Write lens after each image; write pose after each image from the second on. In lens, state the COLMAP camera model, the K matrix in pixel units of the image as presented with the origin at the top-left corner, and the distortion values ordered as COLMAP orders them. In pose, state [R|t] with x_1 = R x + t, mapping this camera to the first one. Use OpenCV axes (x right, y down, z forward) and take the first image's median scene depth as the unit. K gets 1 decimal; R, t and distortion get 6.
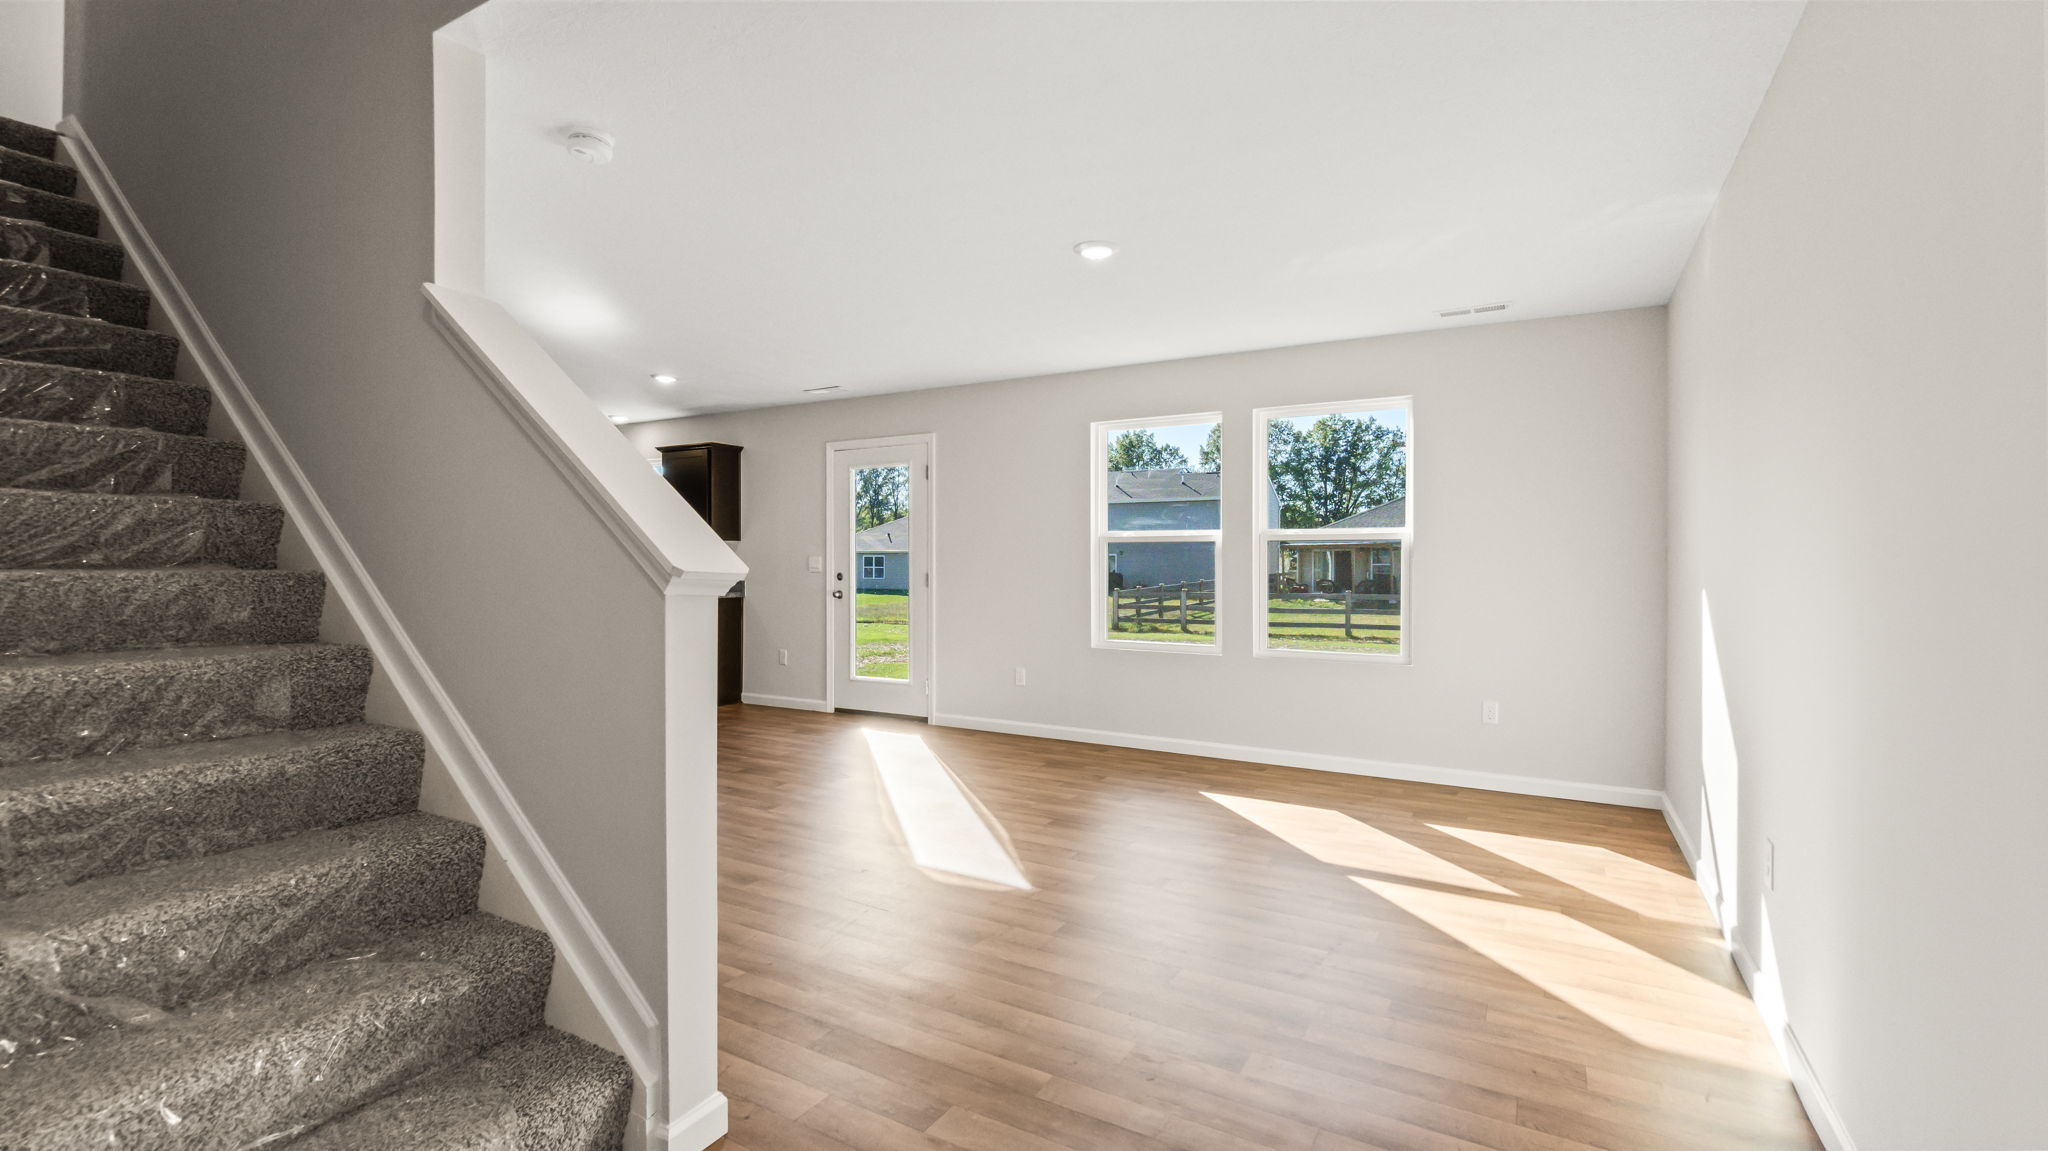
lens RADIAL K [[888.4, 0, 1019.6], [0, 888.4, 576.2], [0, 0, 1]] dist [-0.009462, 0.000224]
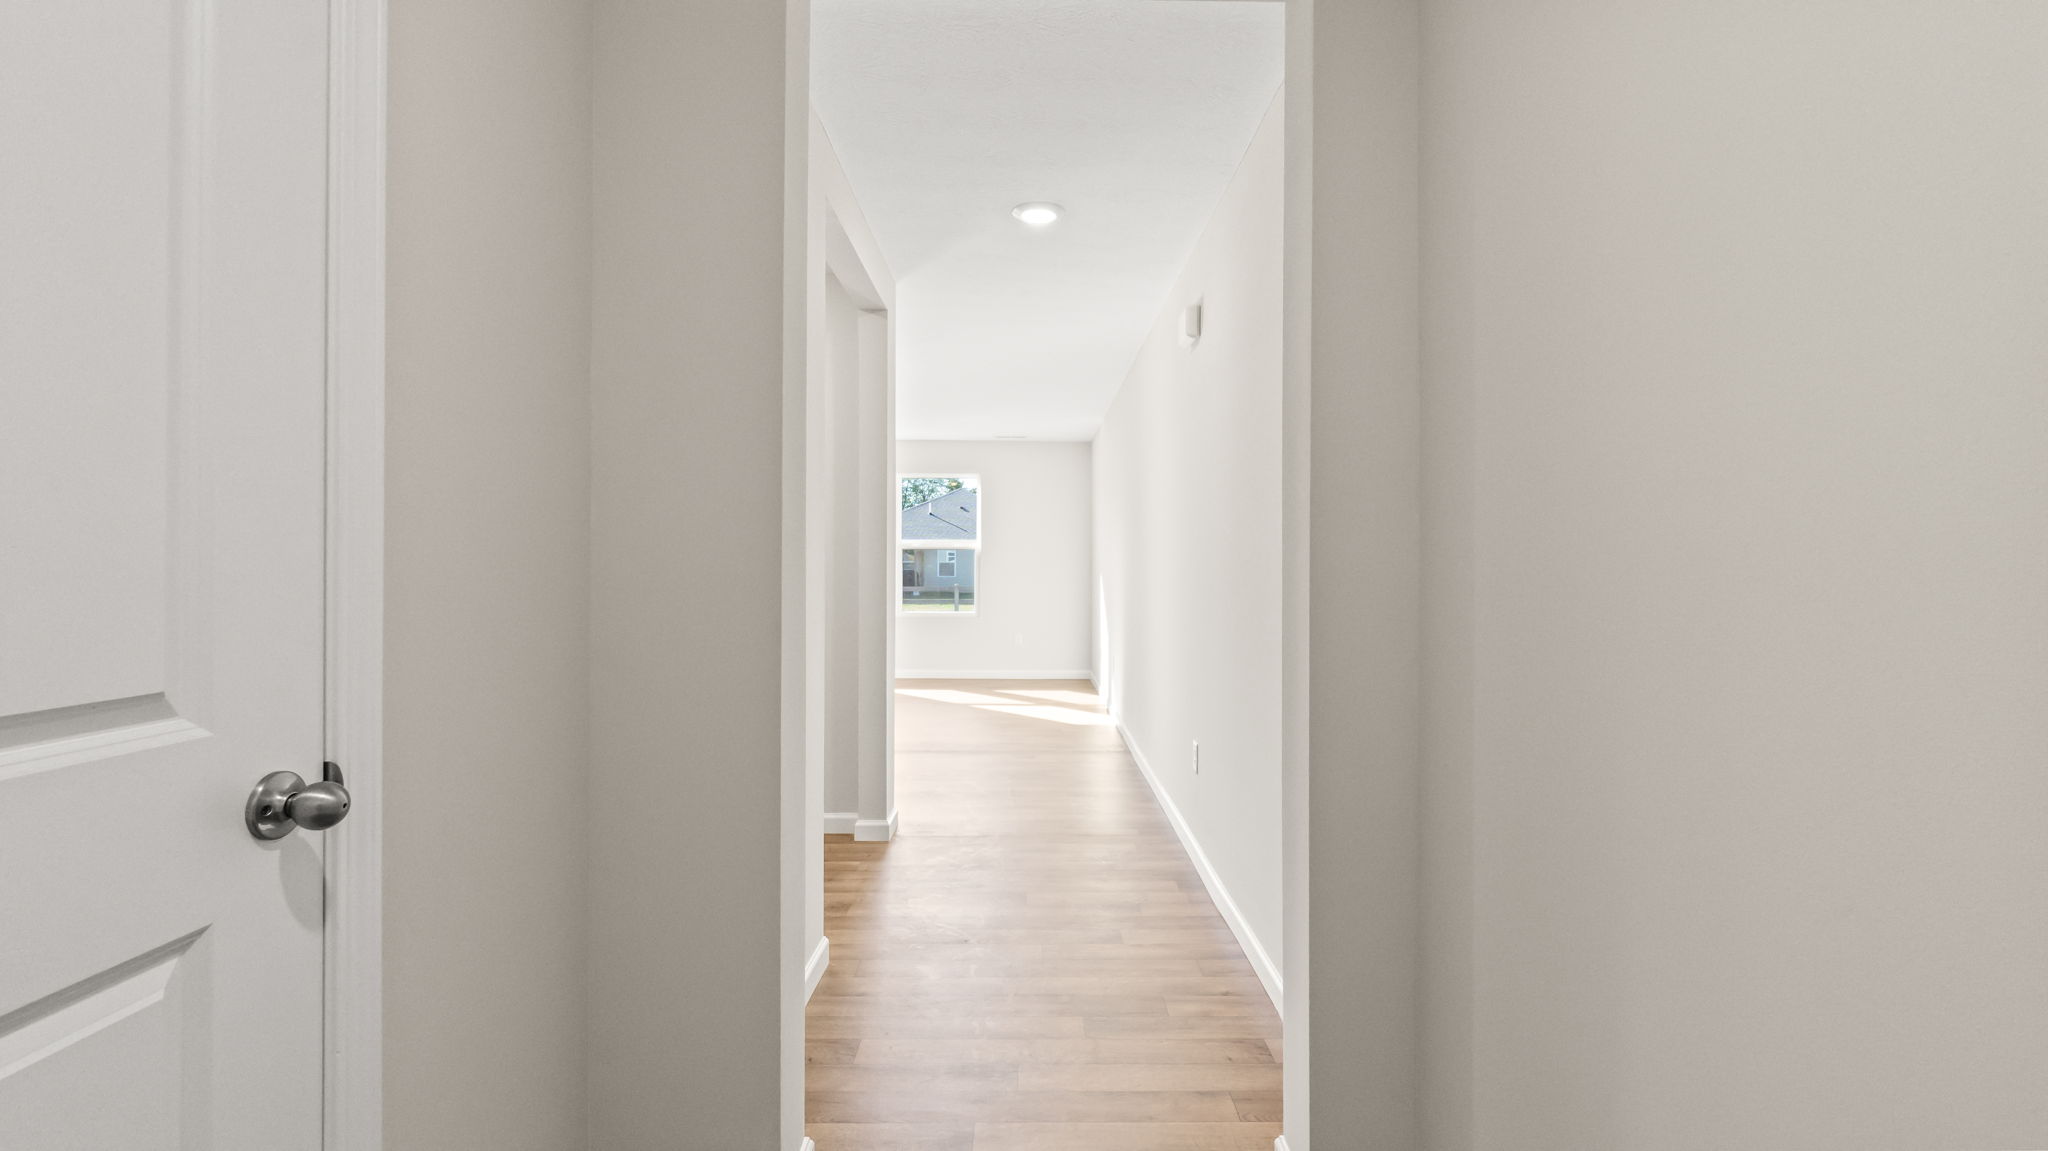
lens RADIAL K [[888.4, 0, 1021.8], [0, 888.4, 563.7], [0, 0, 1]] dist [-0.009462, 0.000224]
pose [[0.861421, 0.000780, 0.507891, -0.382205], [0.004509, 0.999948, -0.009184, 0.005943], [-0.507871, 0.010201, 0.861373, -0.581277]]
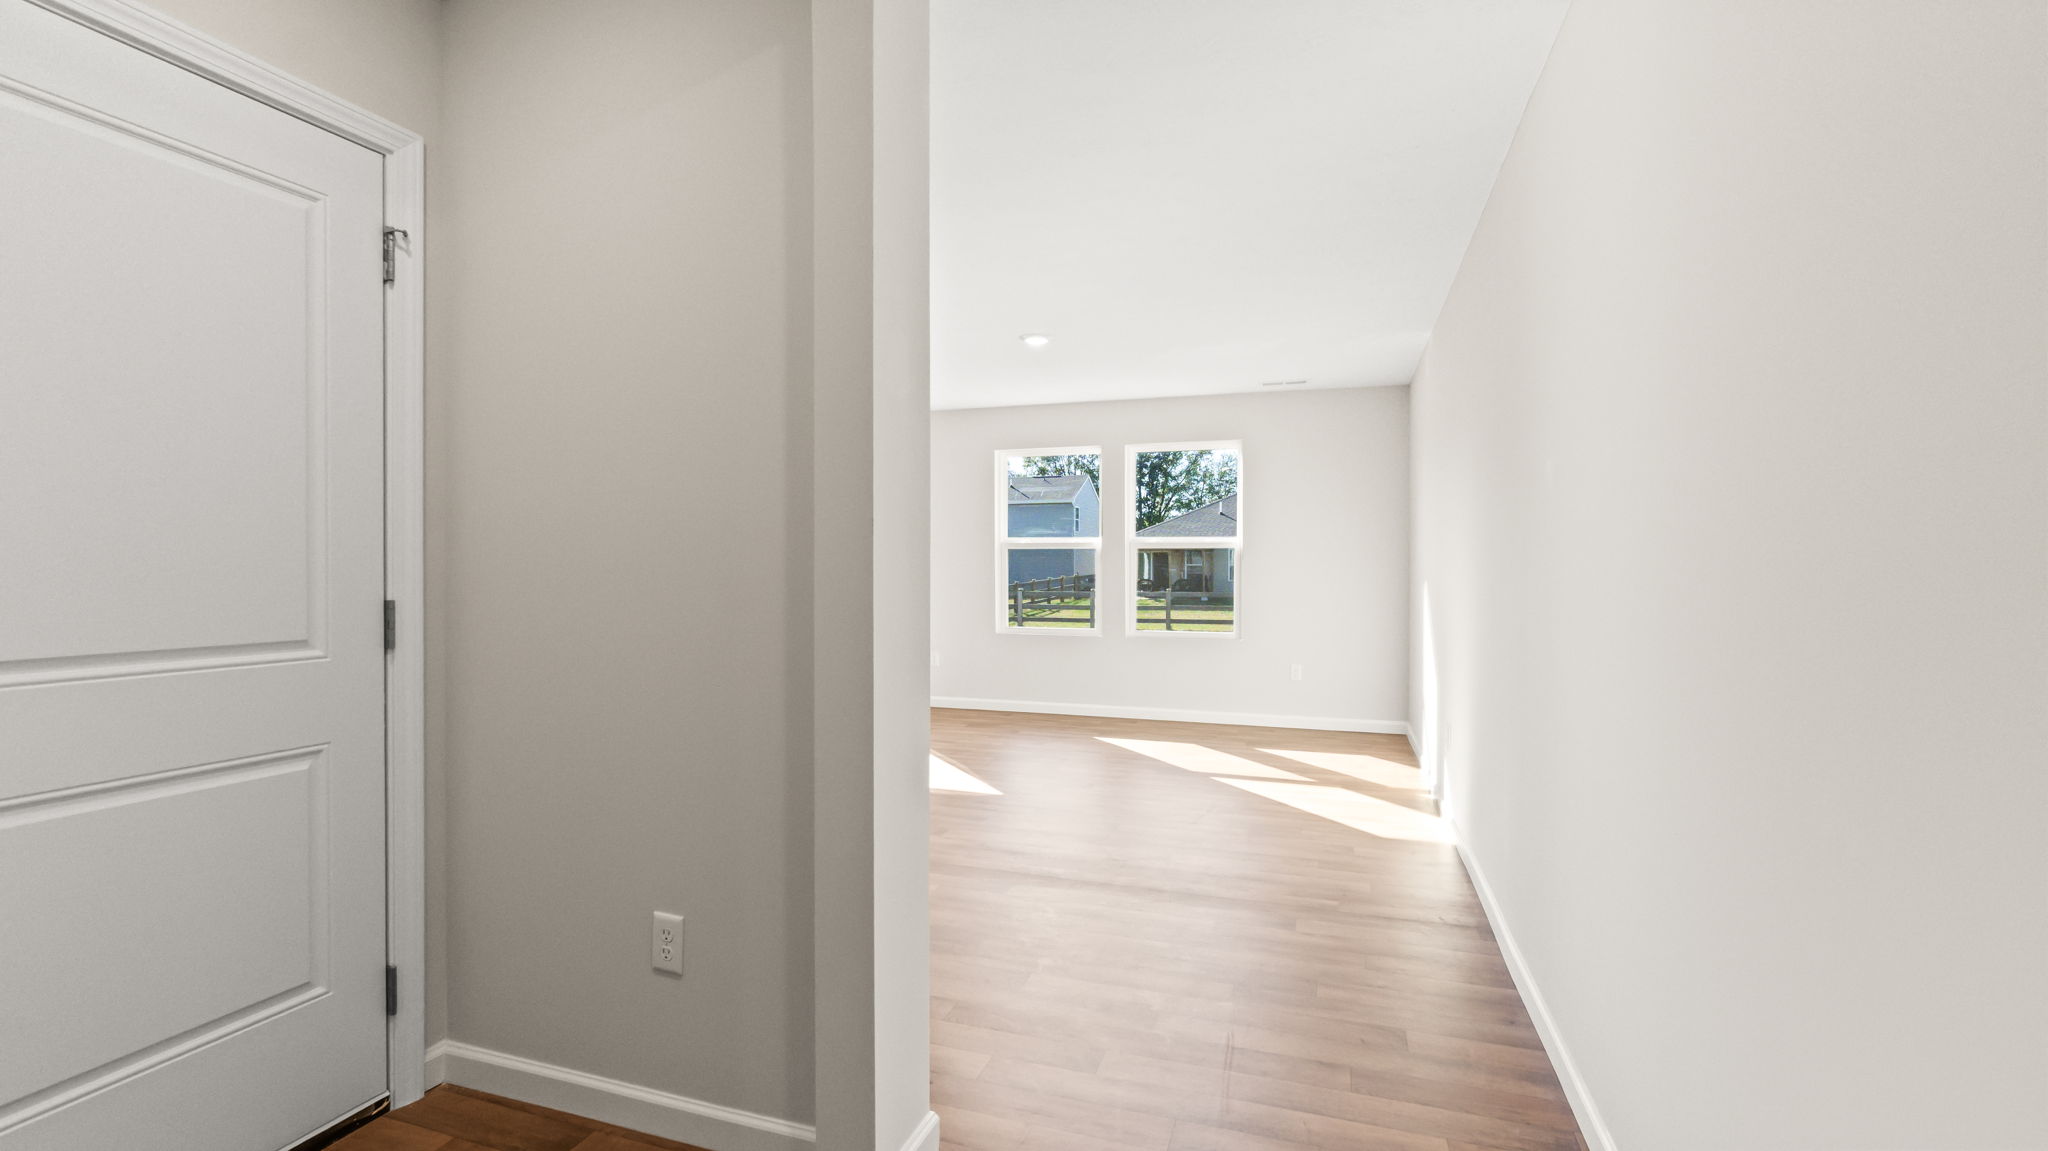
lens RADIAL K [[888.4, 0, 1021.6], [0, 888.4, 591.8], [0, 0, 1]] dist [-0.009462, 0.000224]
pose [[0.980060, -0.009575, 0.198472, -0.137025], [0.006375, 0.999839, 0.016756, 0.001882], [-0.198600, -0.015156, 0.979963, -0.229497]]
